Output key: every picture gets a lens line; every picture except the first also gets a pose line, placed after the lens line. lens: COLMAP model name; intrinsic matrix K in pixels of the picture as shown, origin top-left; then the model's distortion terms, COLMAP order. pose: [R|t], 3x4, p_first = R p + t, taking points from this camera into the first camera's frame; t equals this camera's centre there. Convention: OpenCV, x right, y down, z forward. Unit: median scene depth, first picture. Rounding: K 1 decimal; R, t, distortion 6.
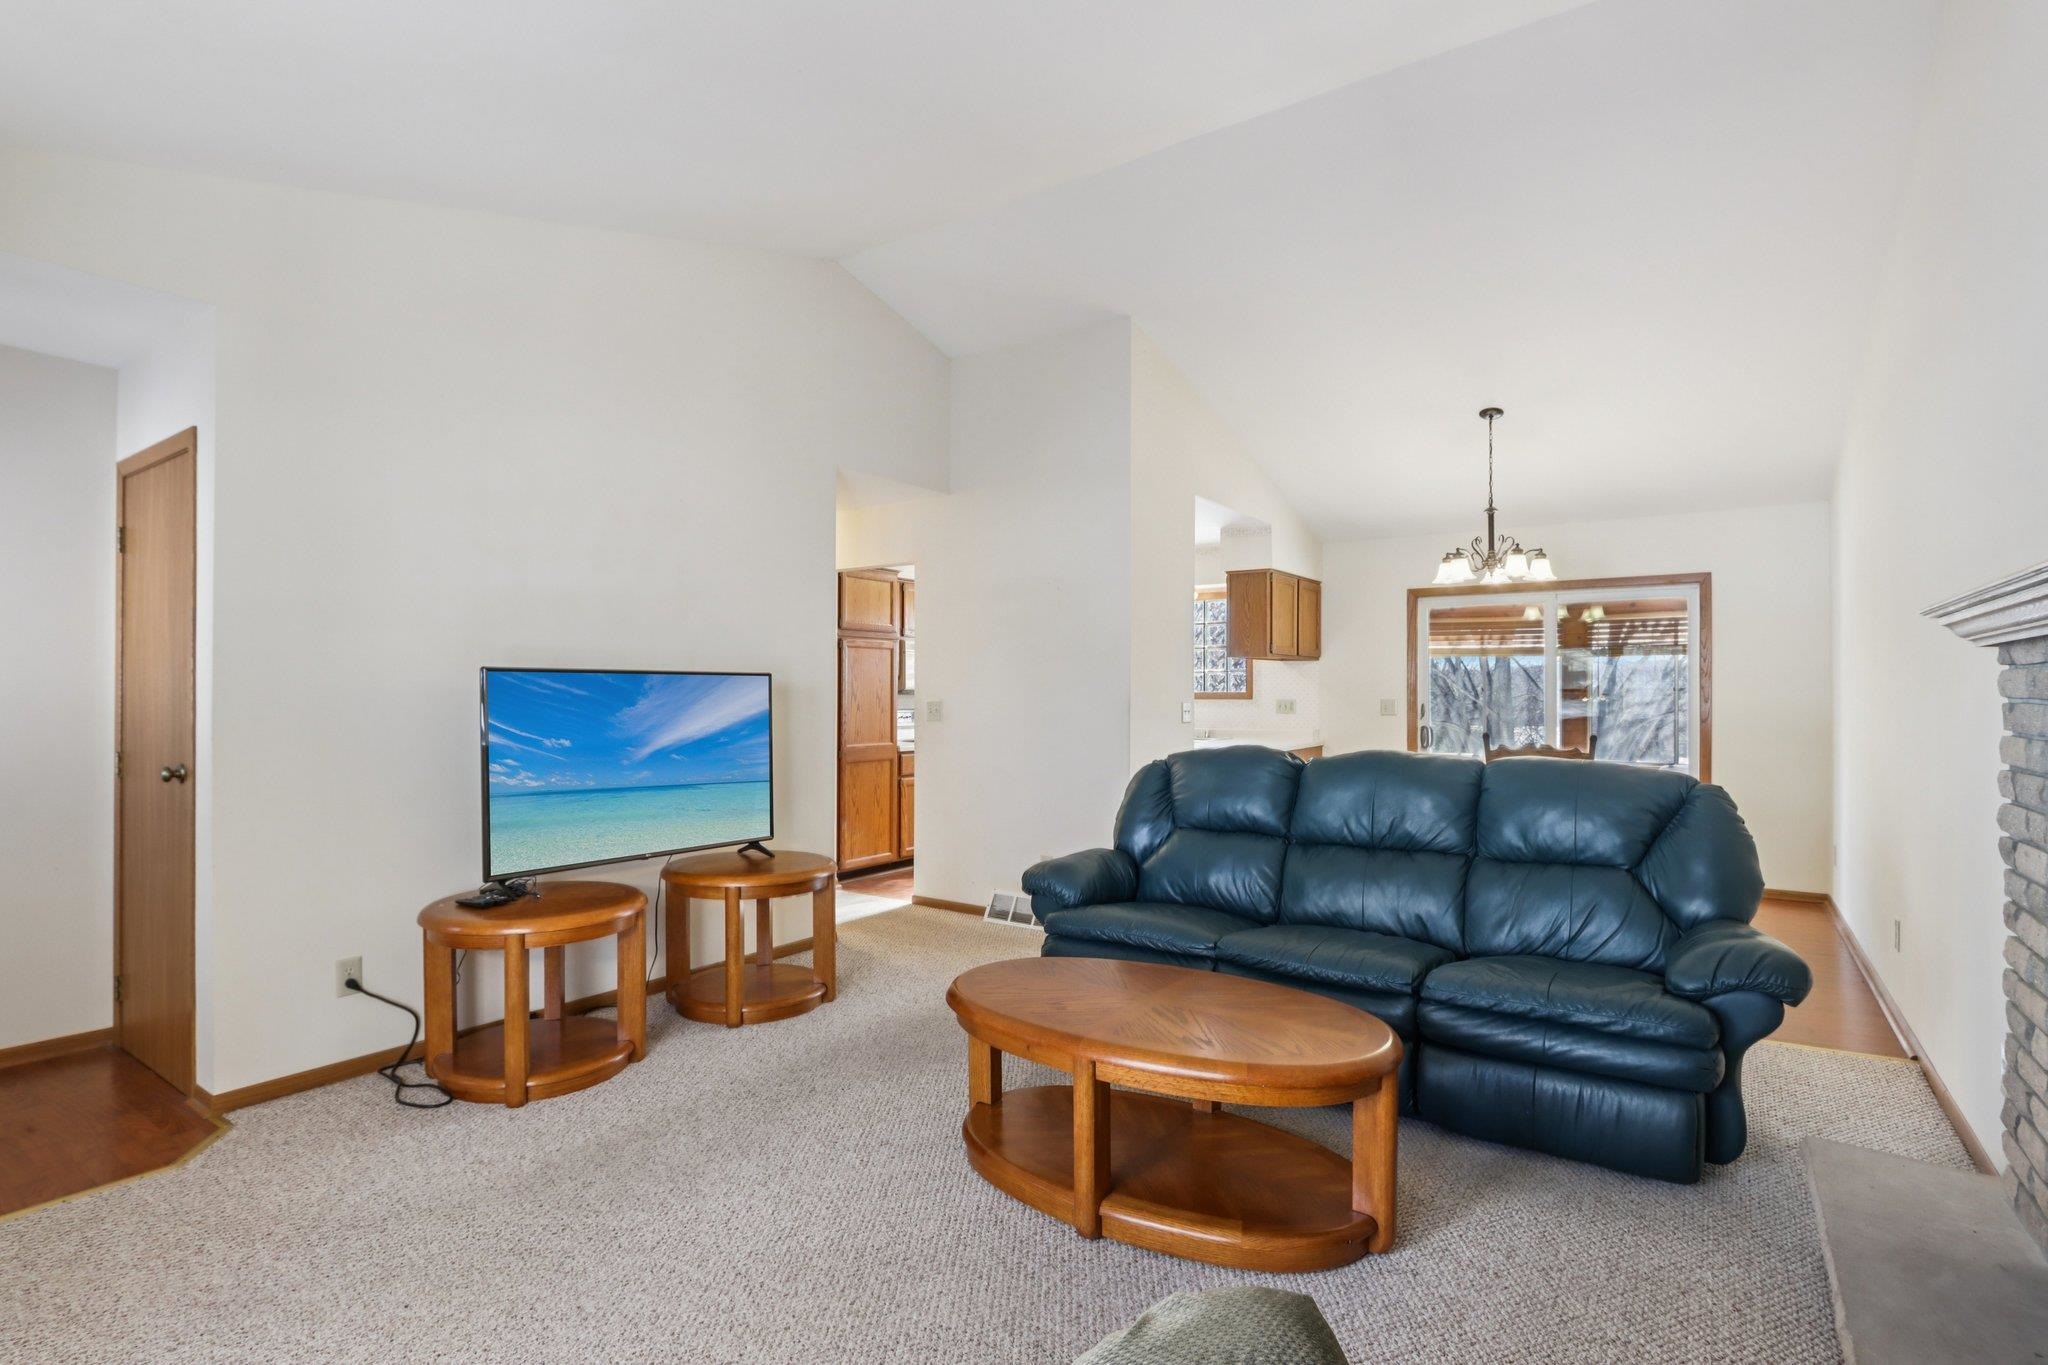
lens RADIAL K [[1042.1, 0, 1024.8], [0, 1042.1, 698.1], [0, 0, 1]] dist [-0.001305, 0.000451]
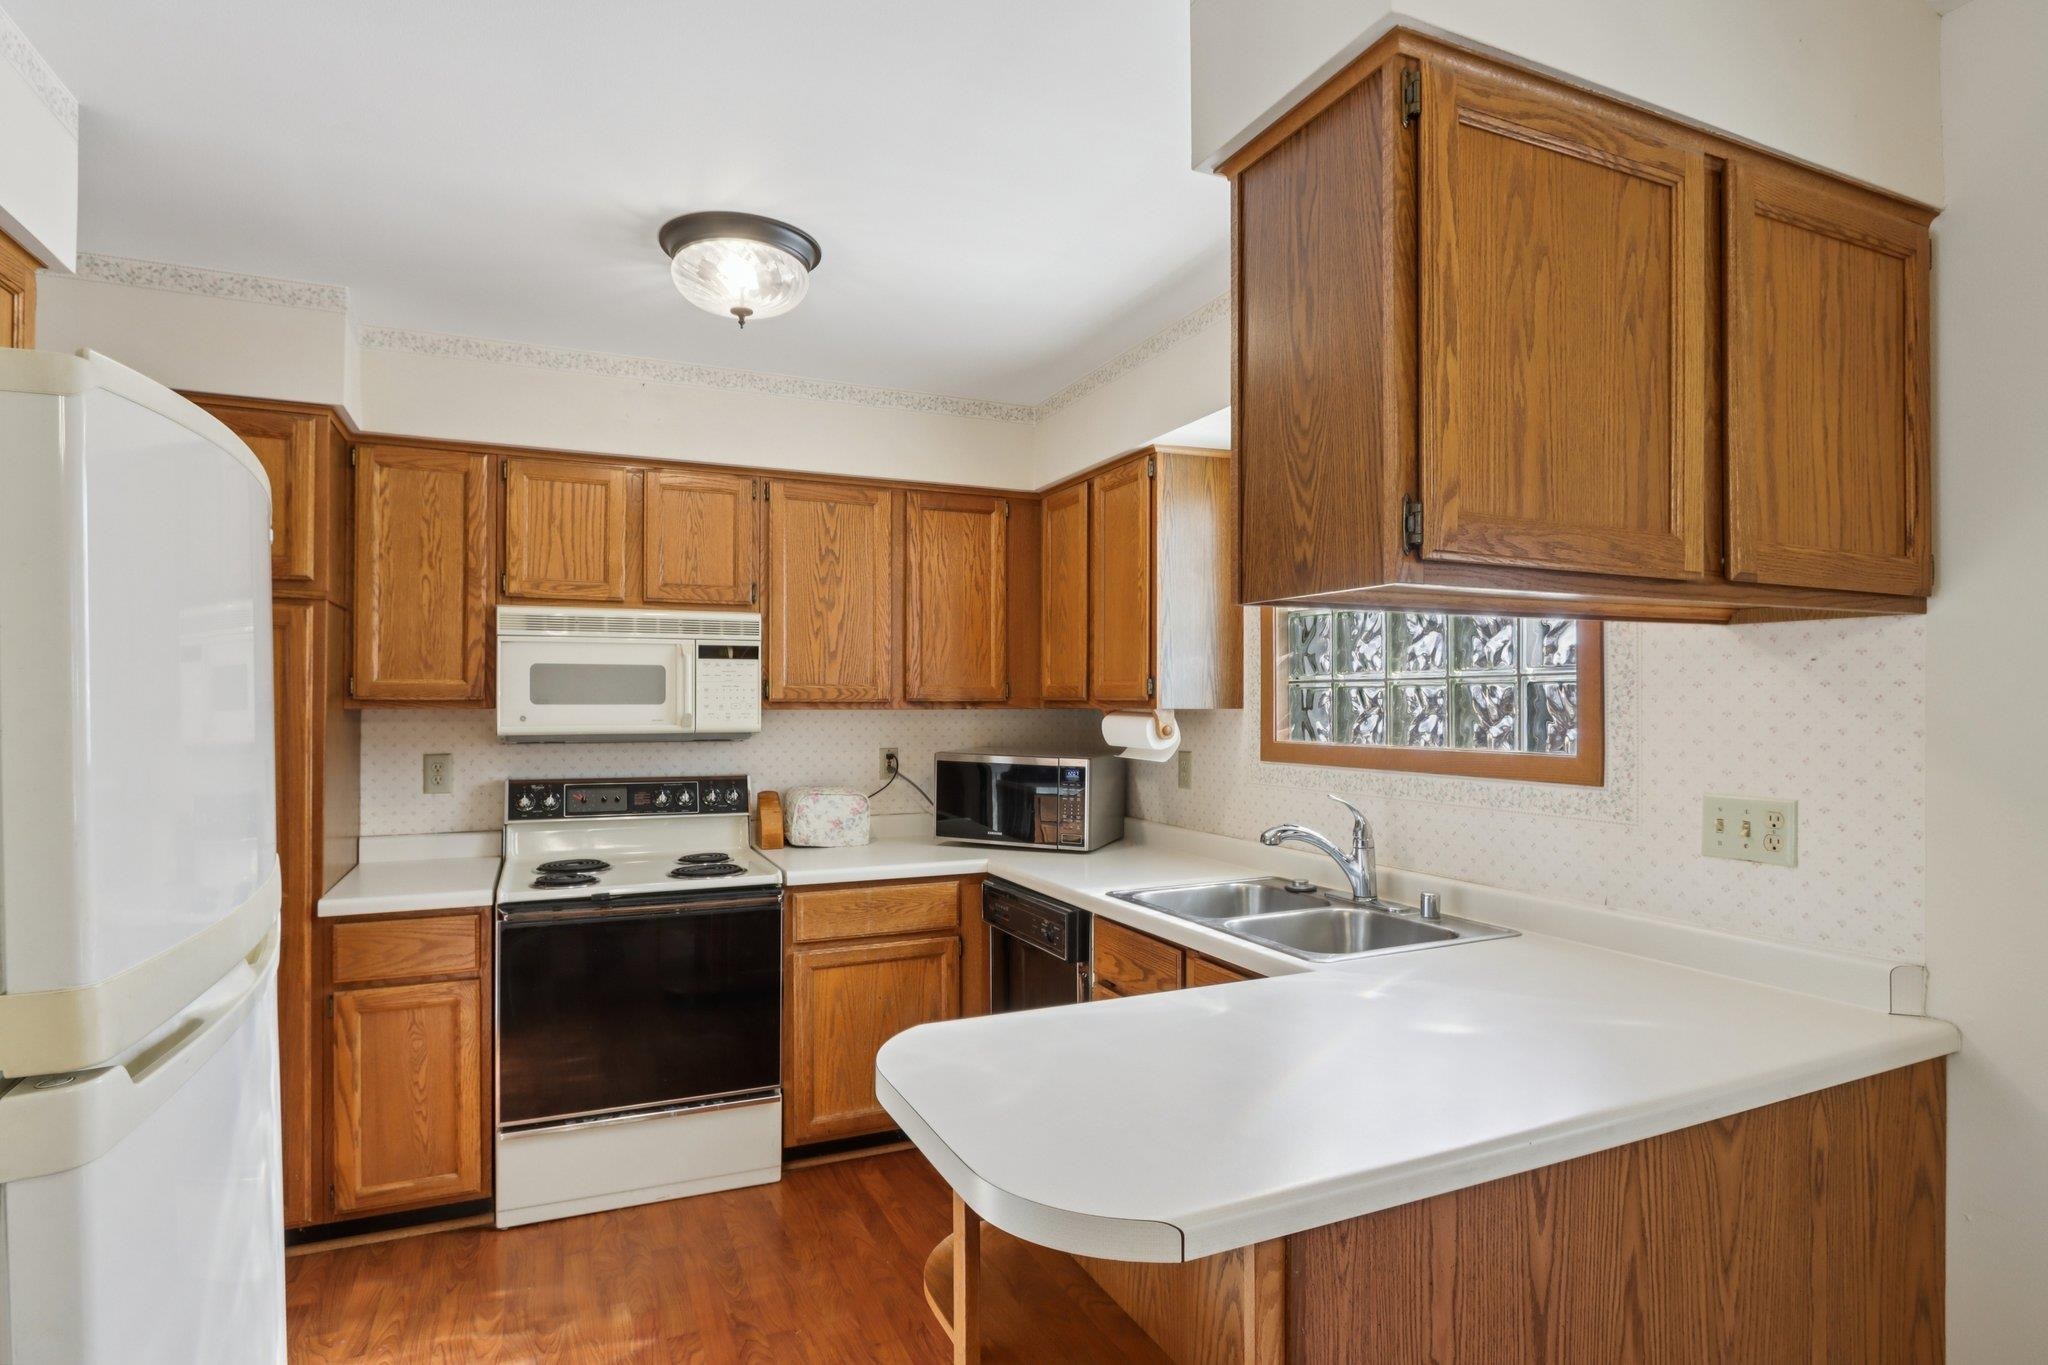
lens RADIAL K [[1113.0, 0, 1026.8], [0, 1113.0, 693.9], [0, 0, 1]] dist [0.002403, 0.000682]
pose [[0.842125, -0.000992, -0.539281, 0.253448], [0.001323, 0.999999, 0.000226, -0.021103], [0.539280, -0.000904, 0.842126, 0.734747]]
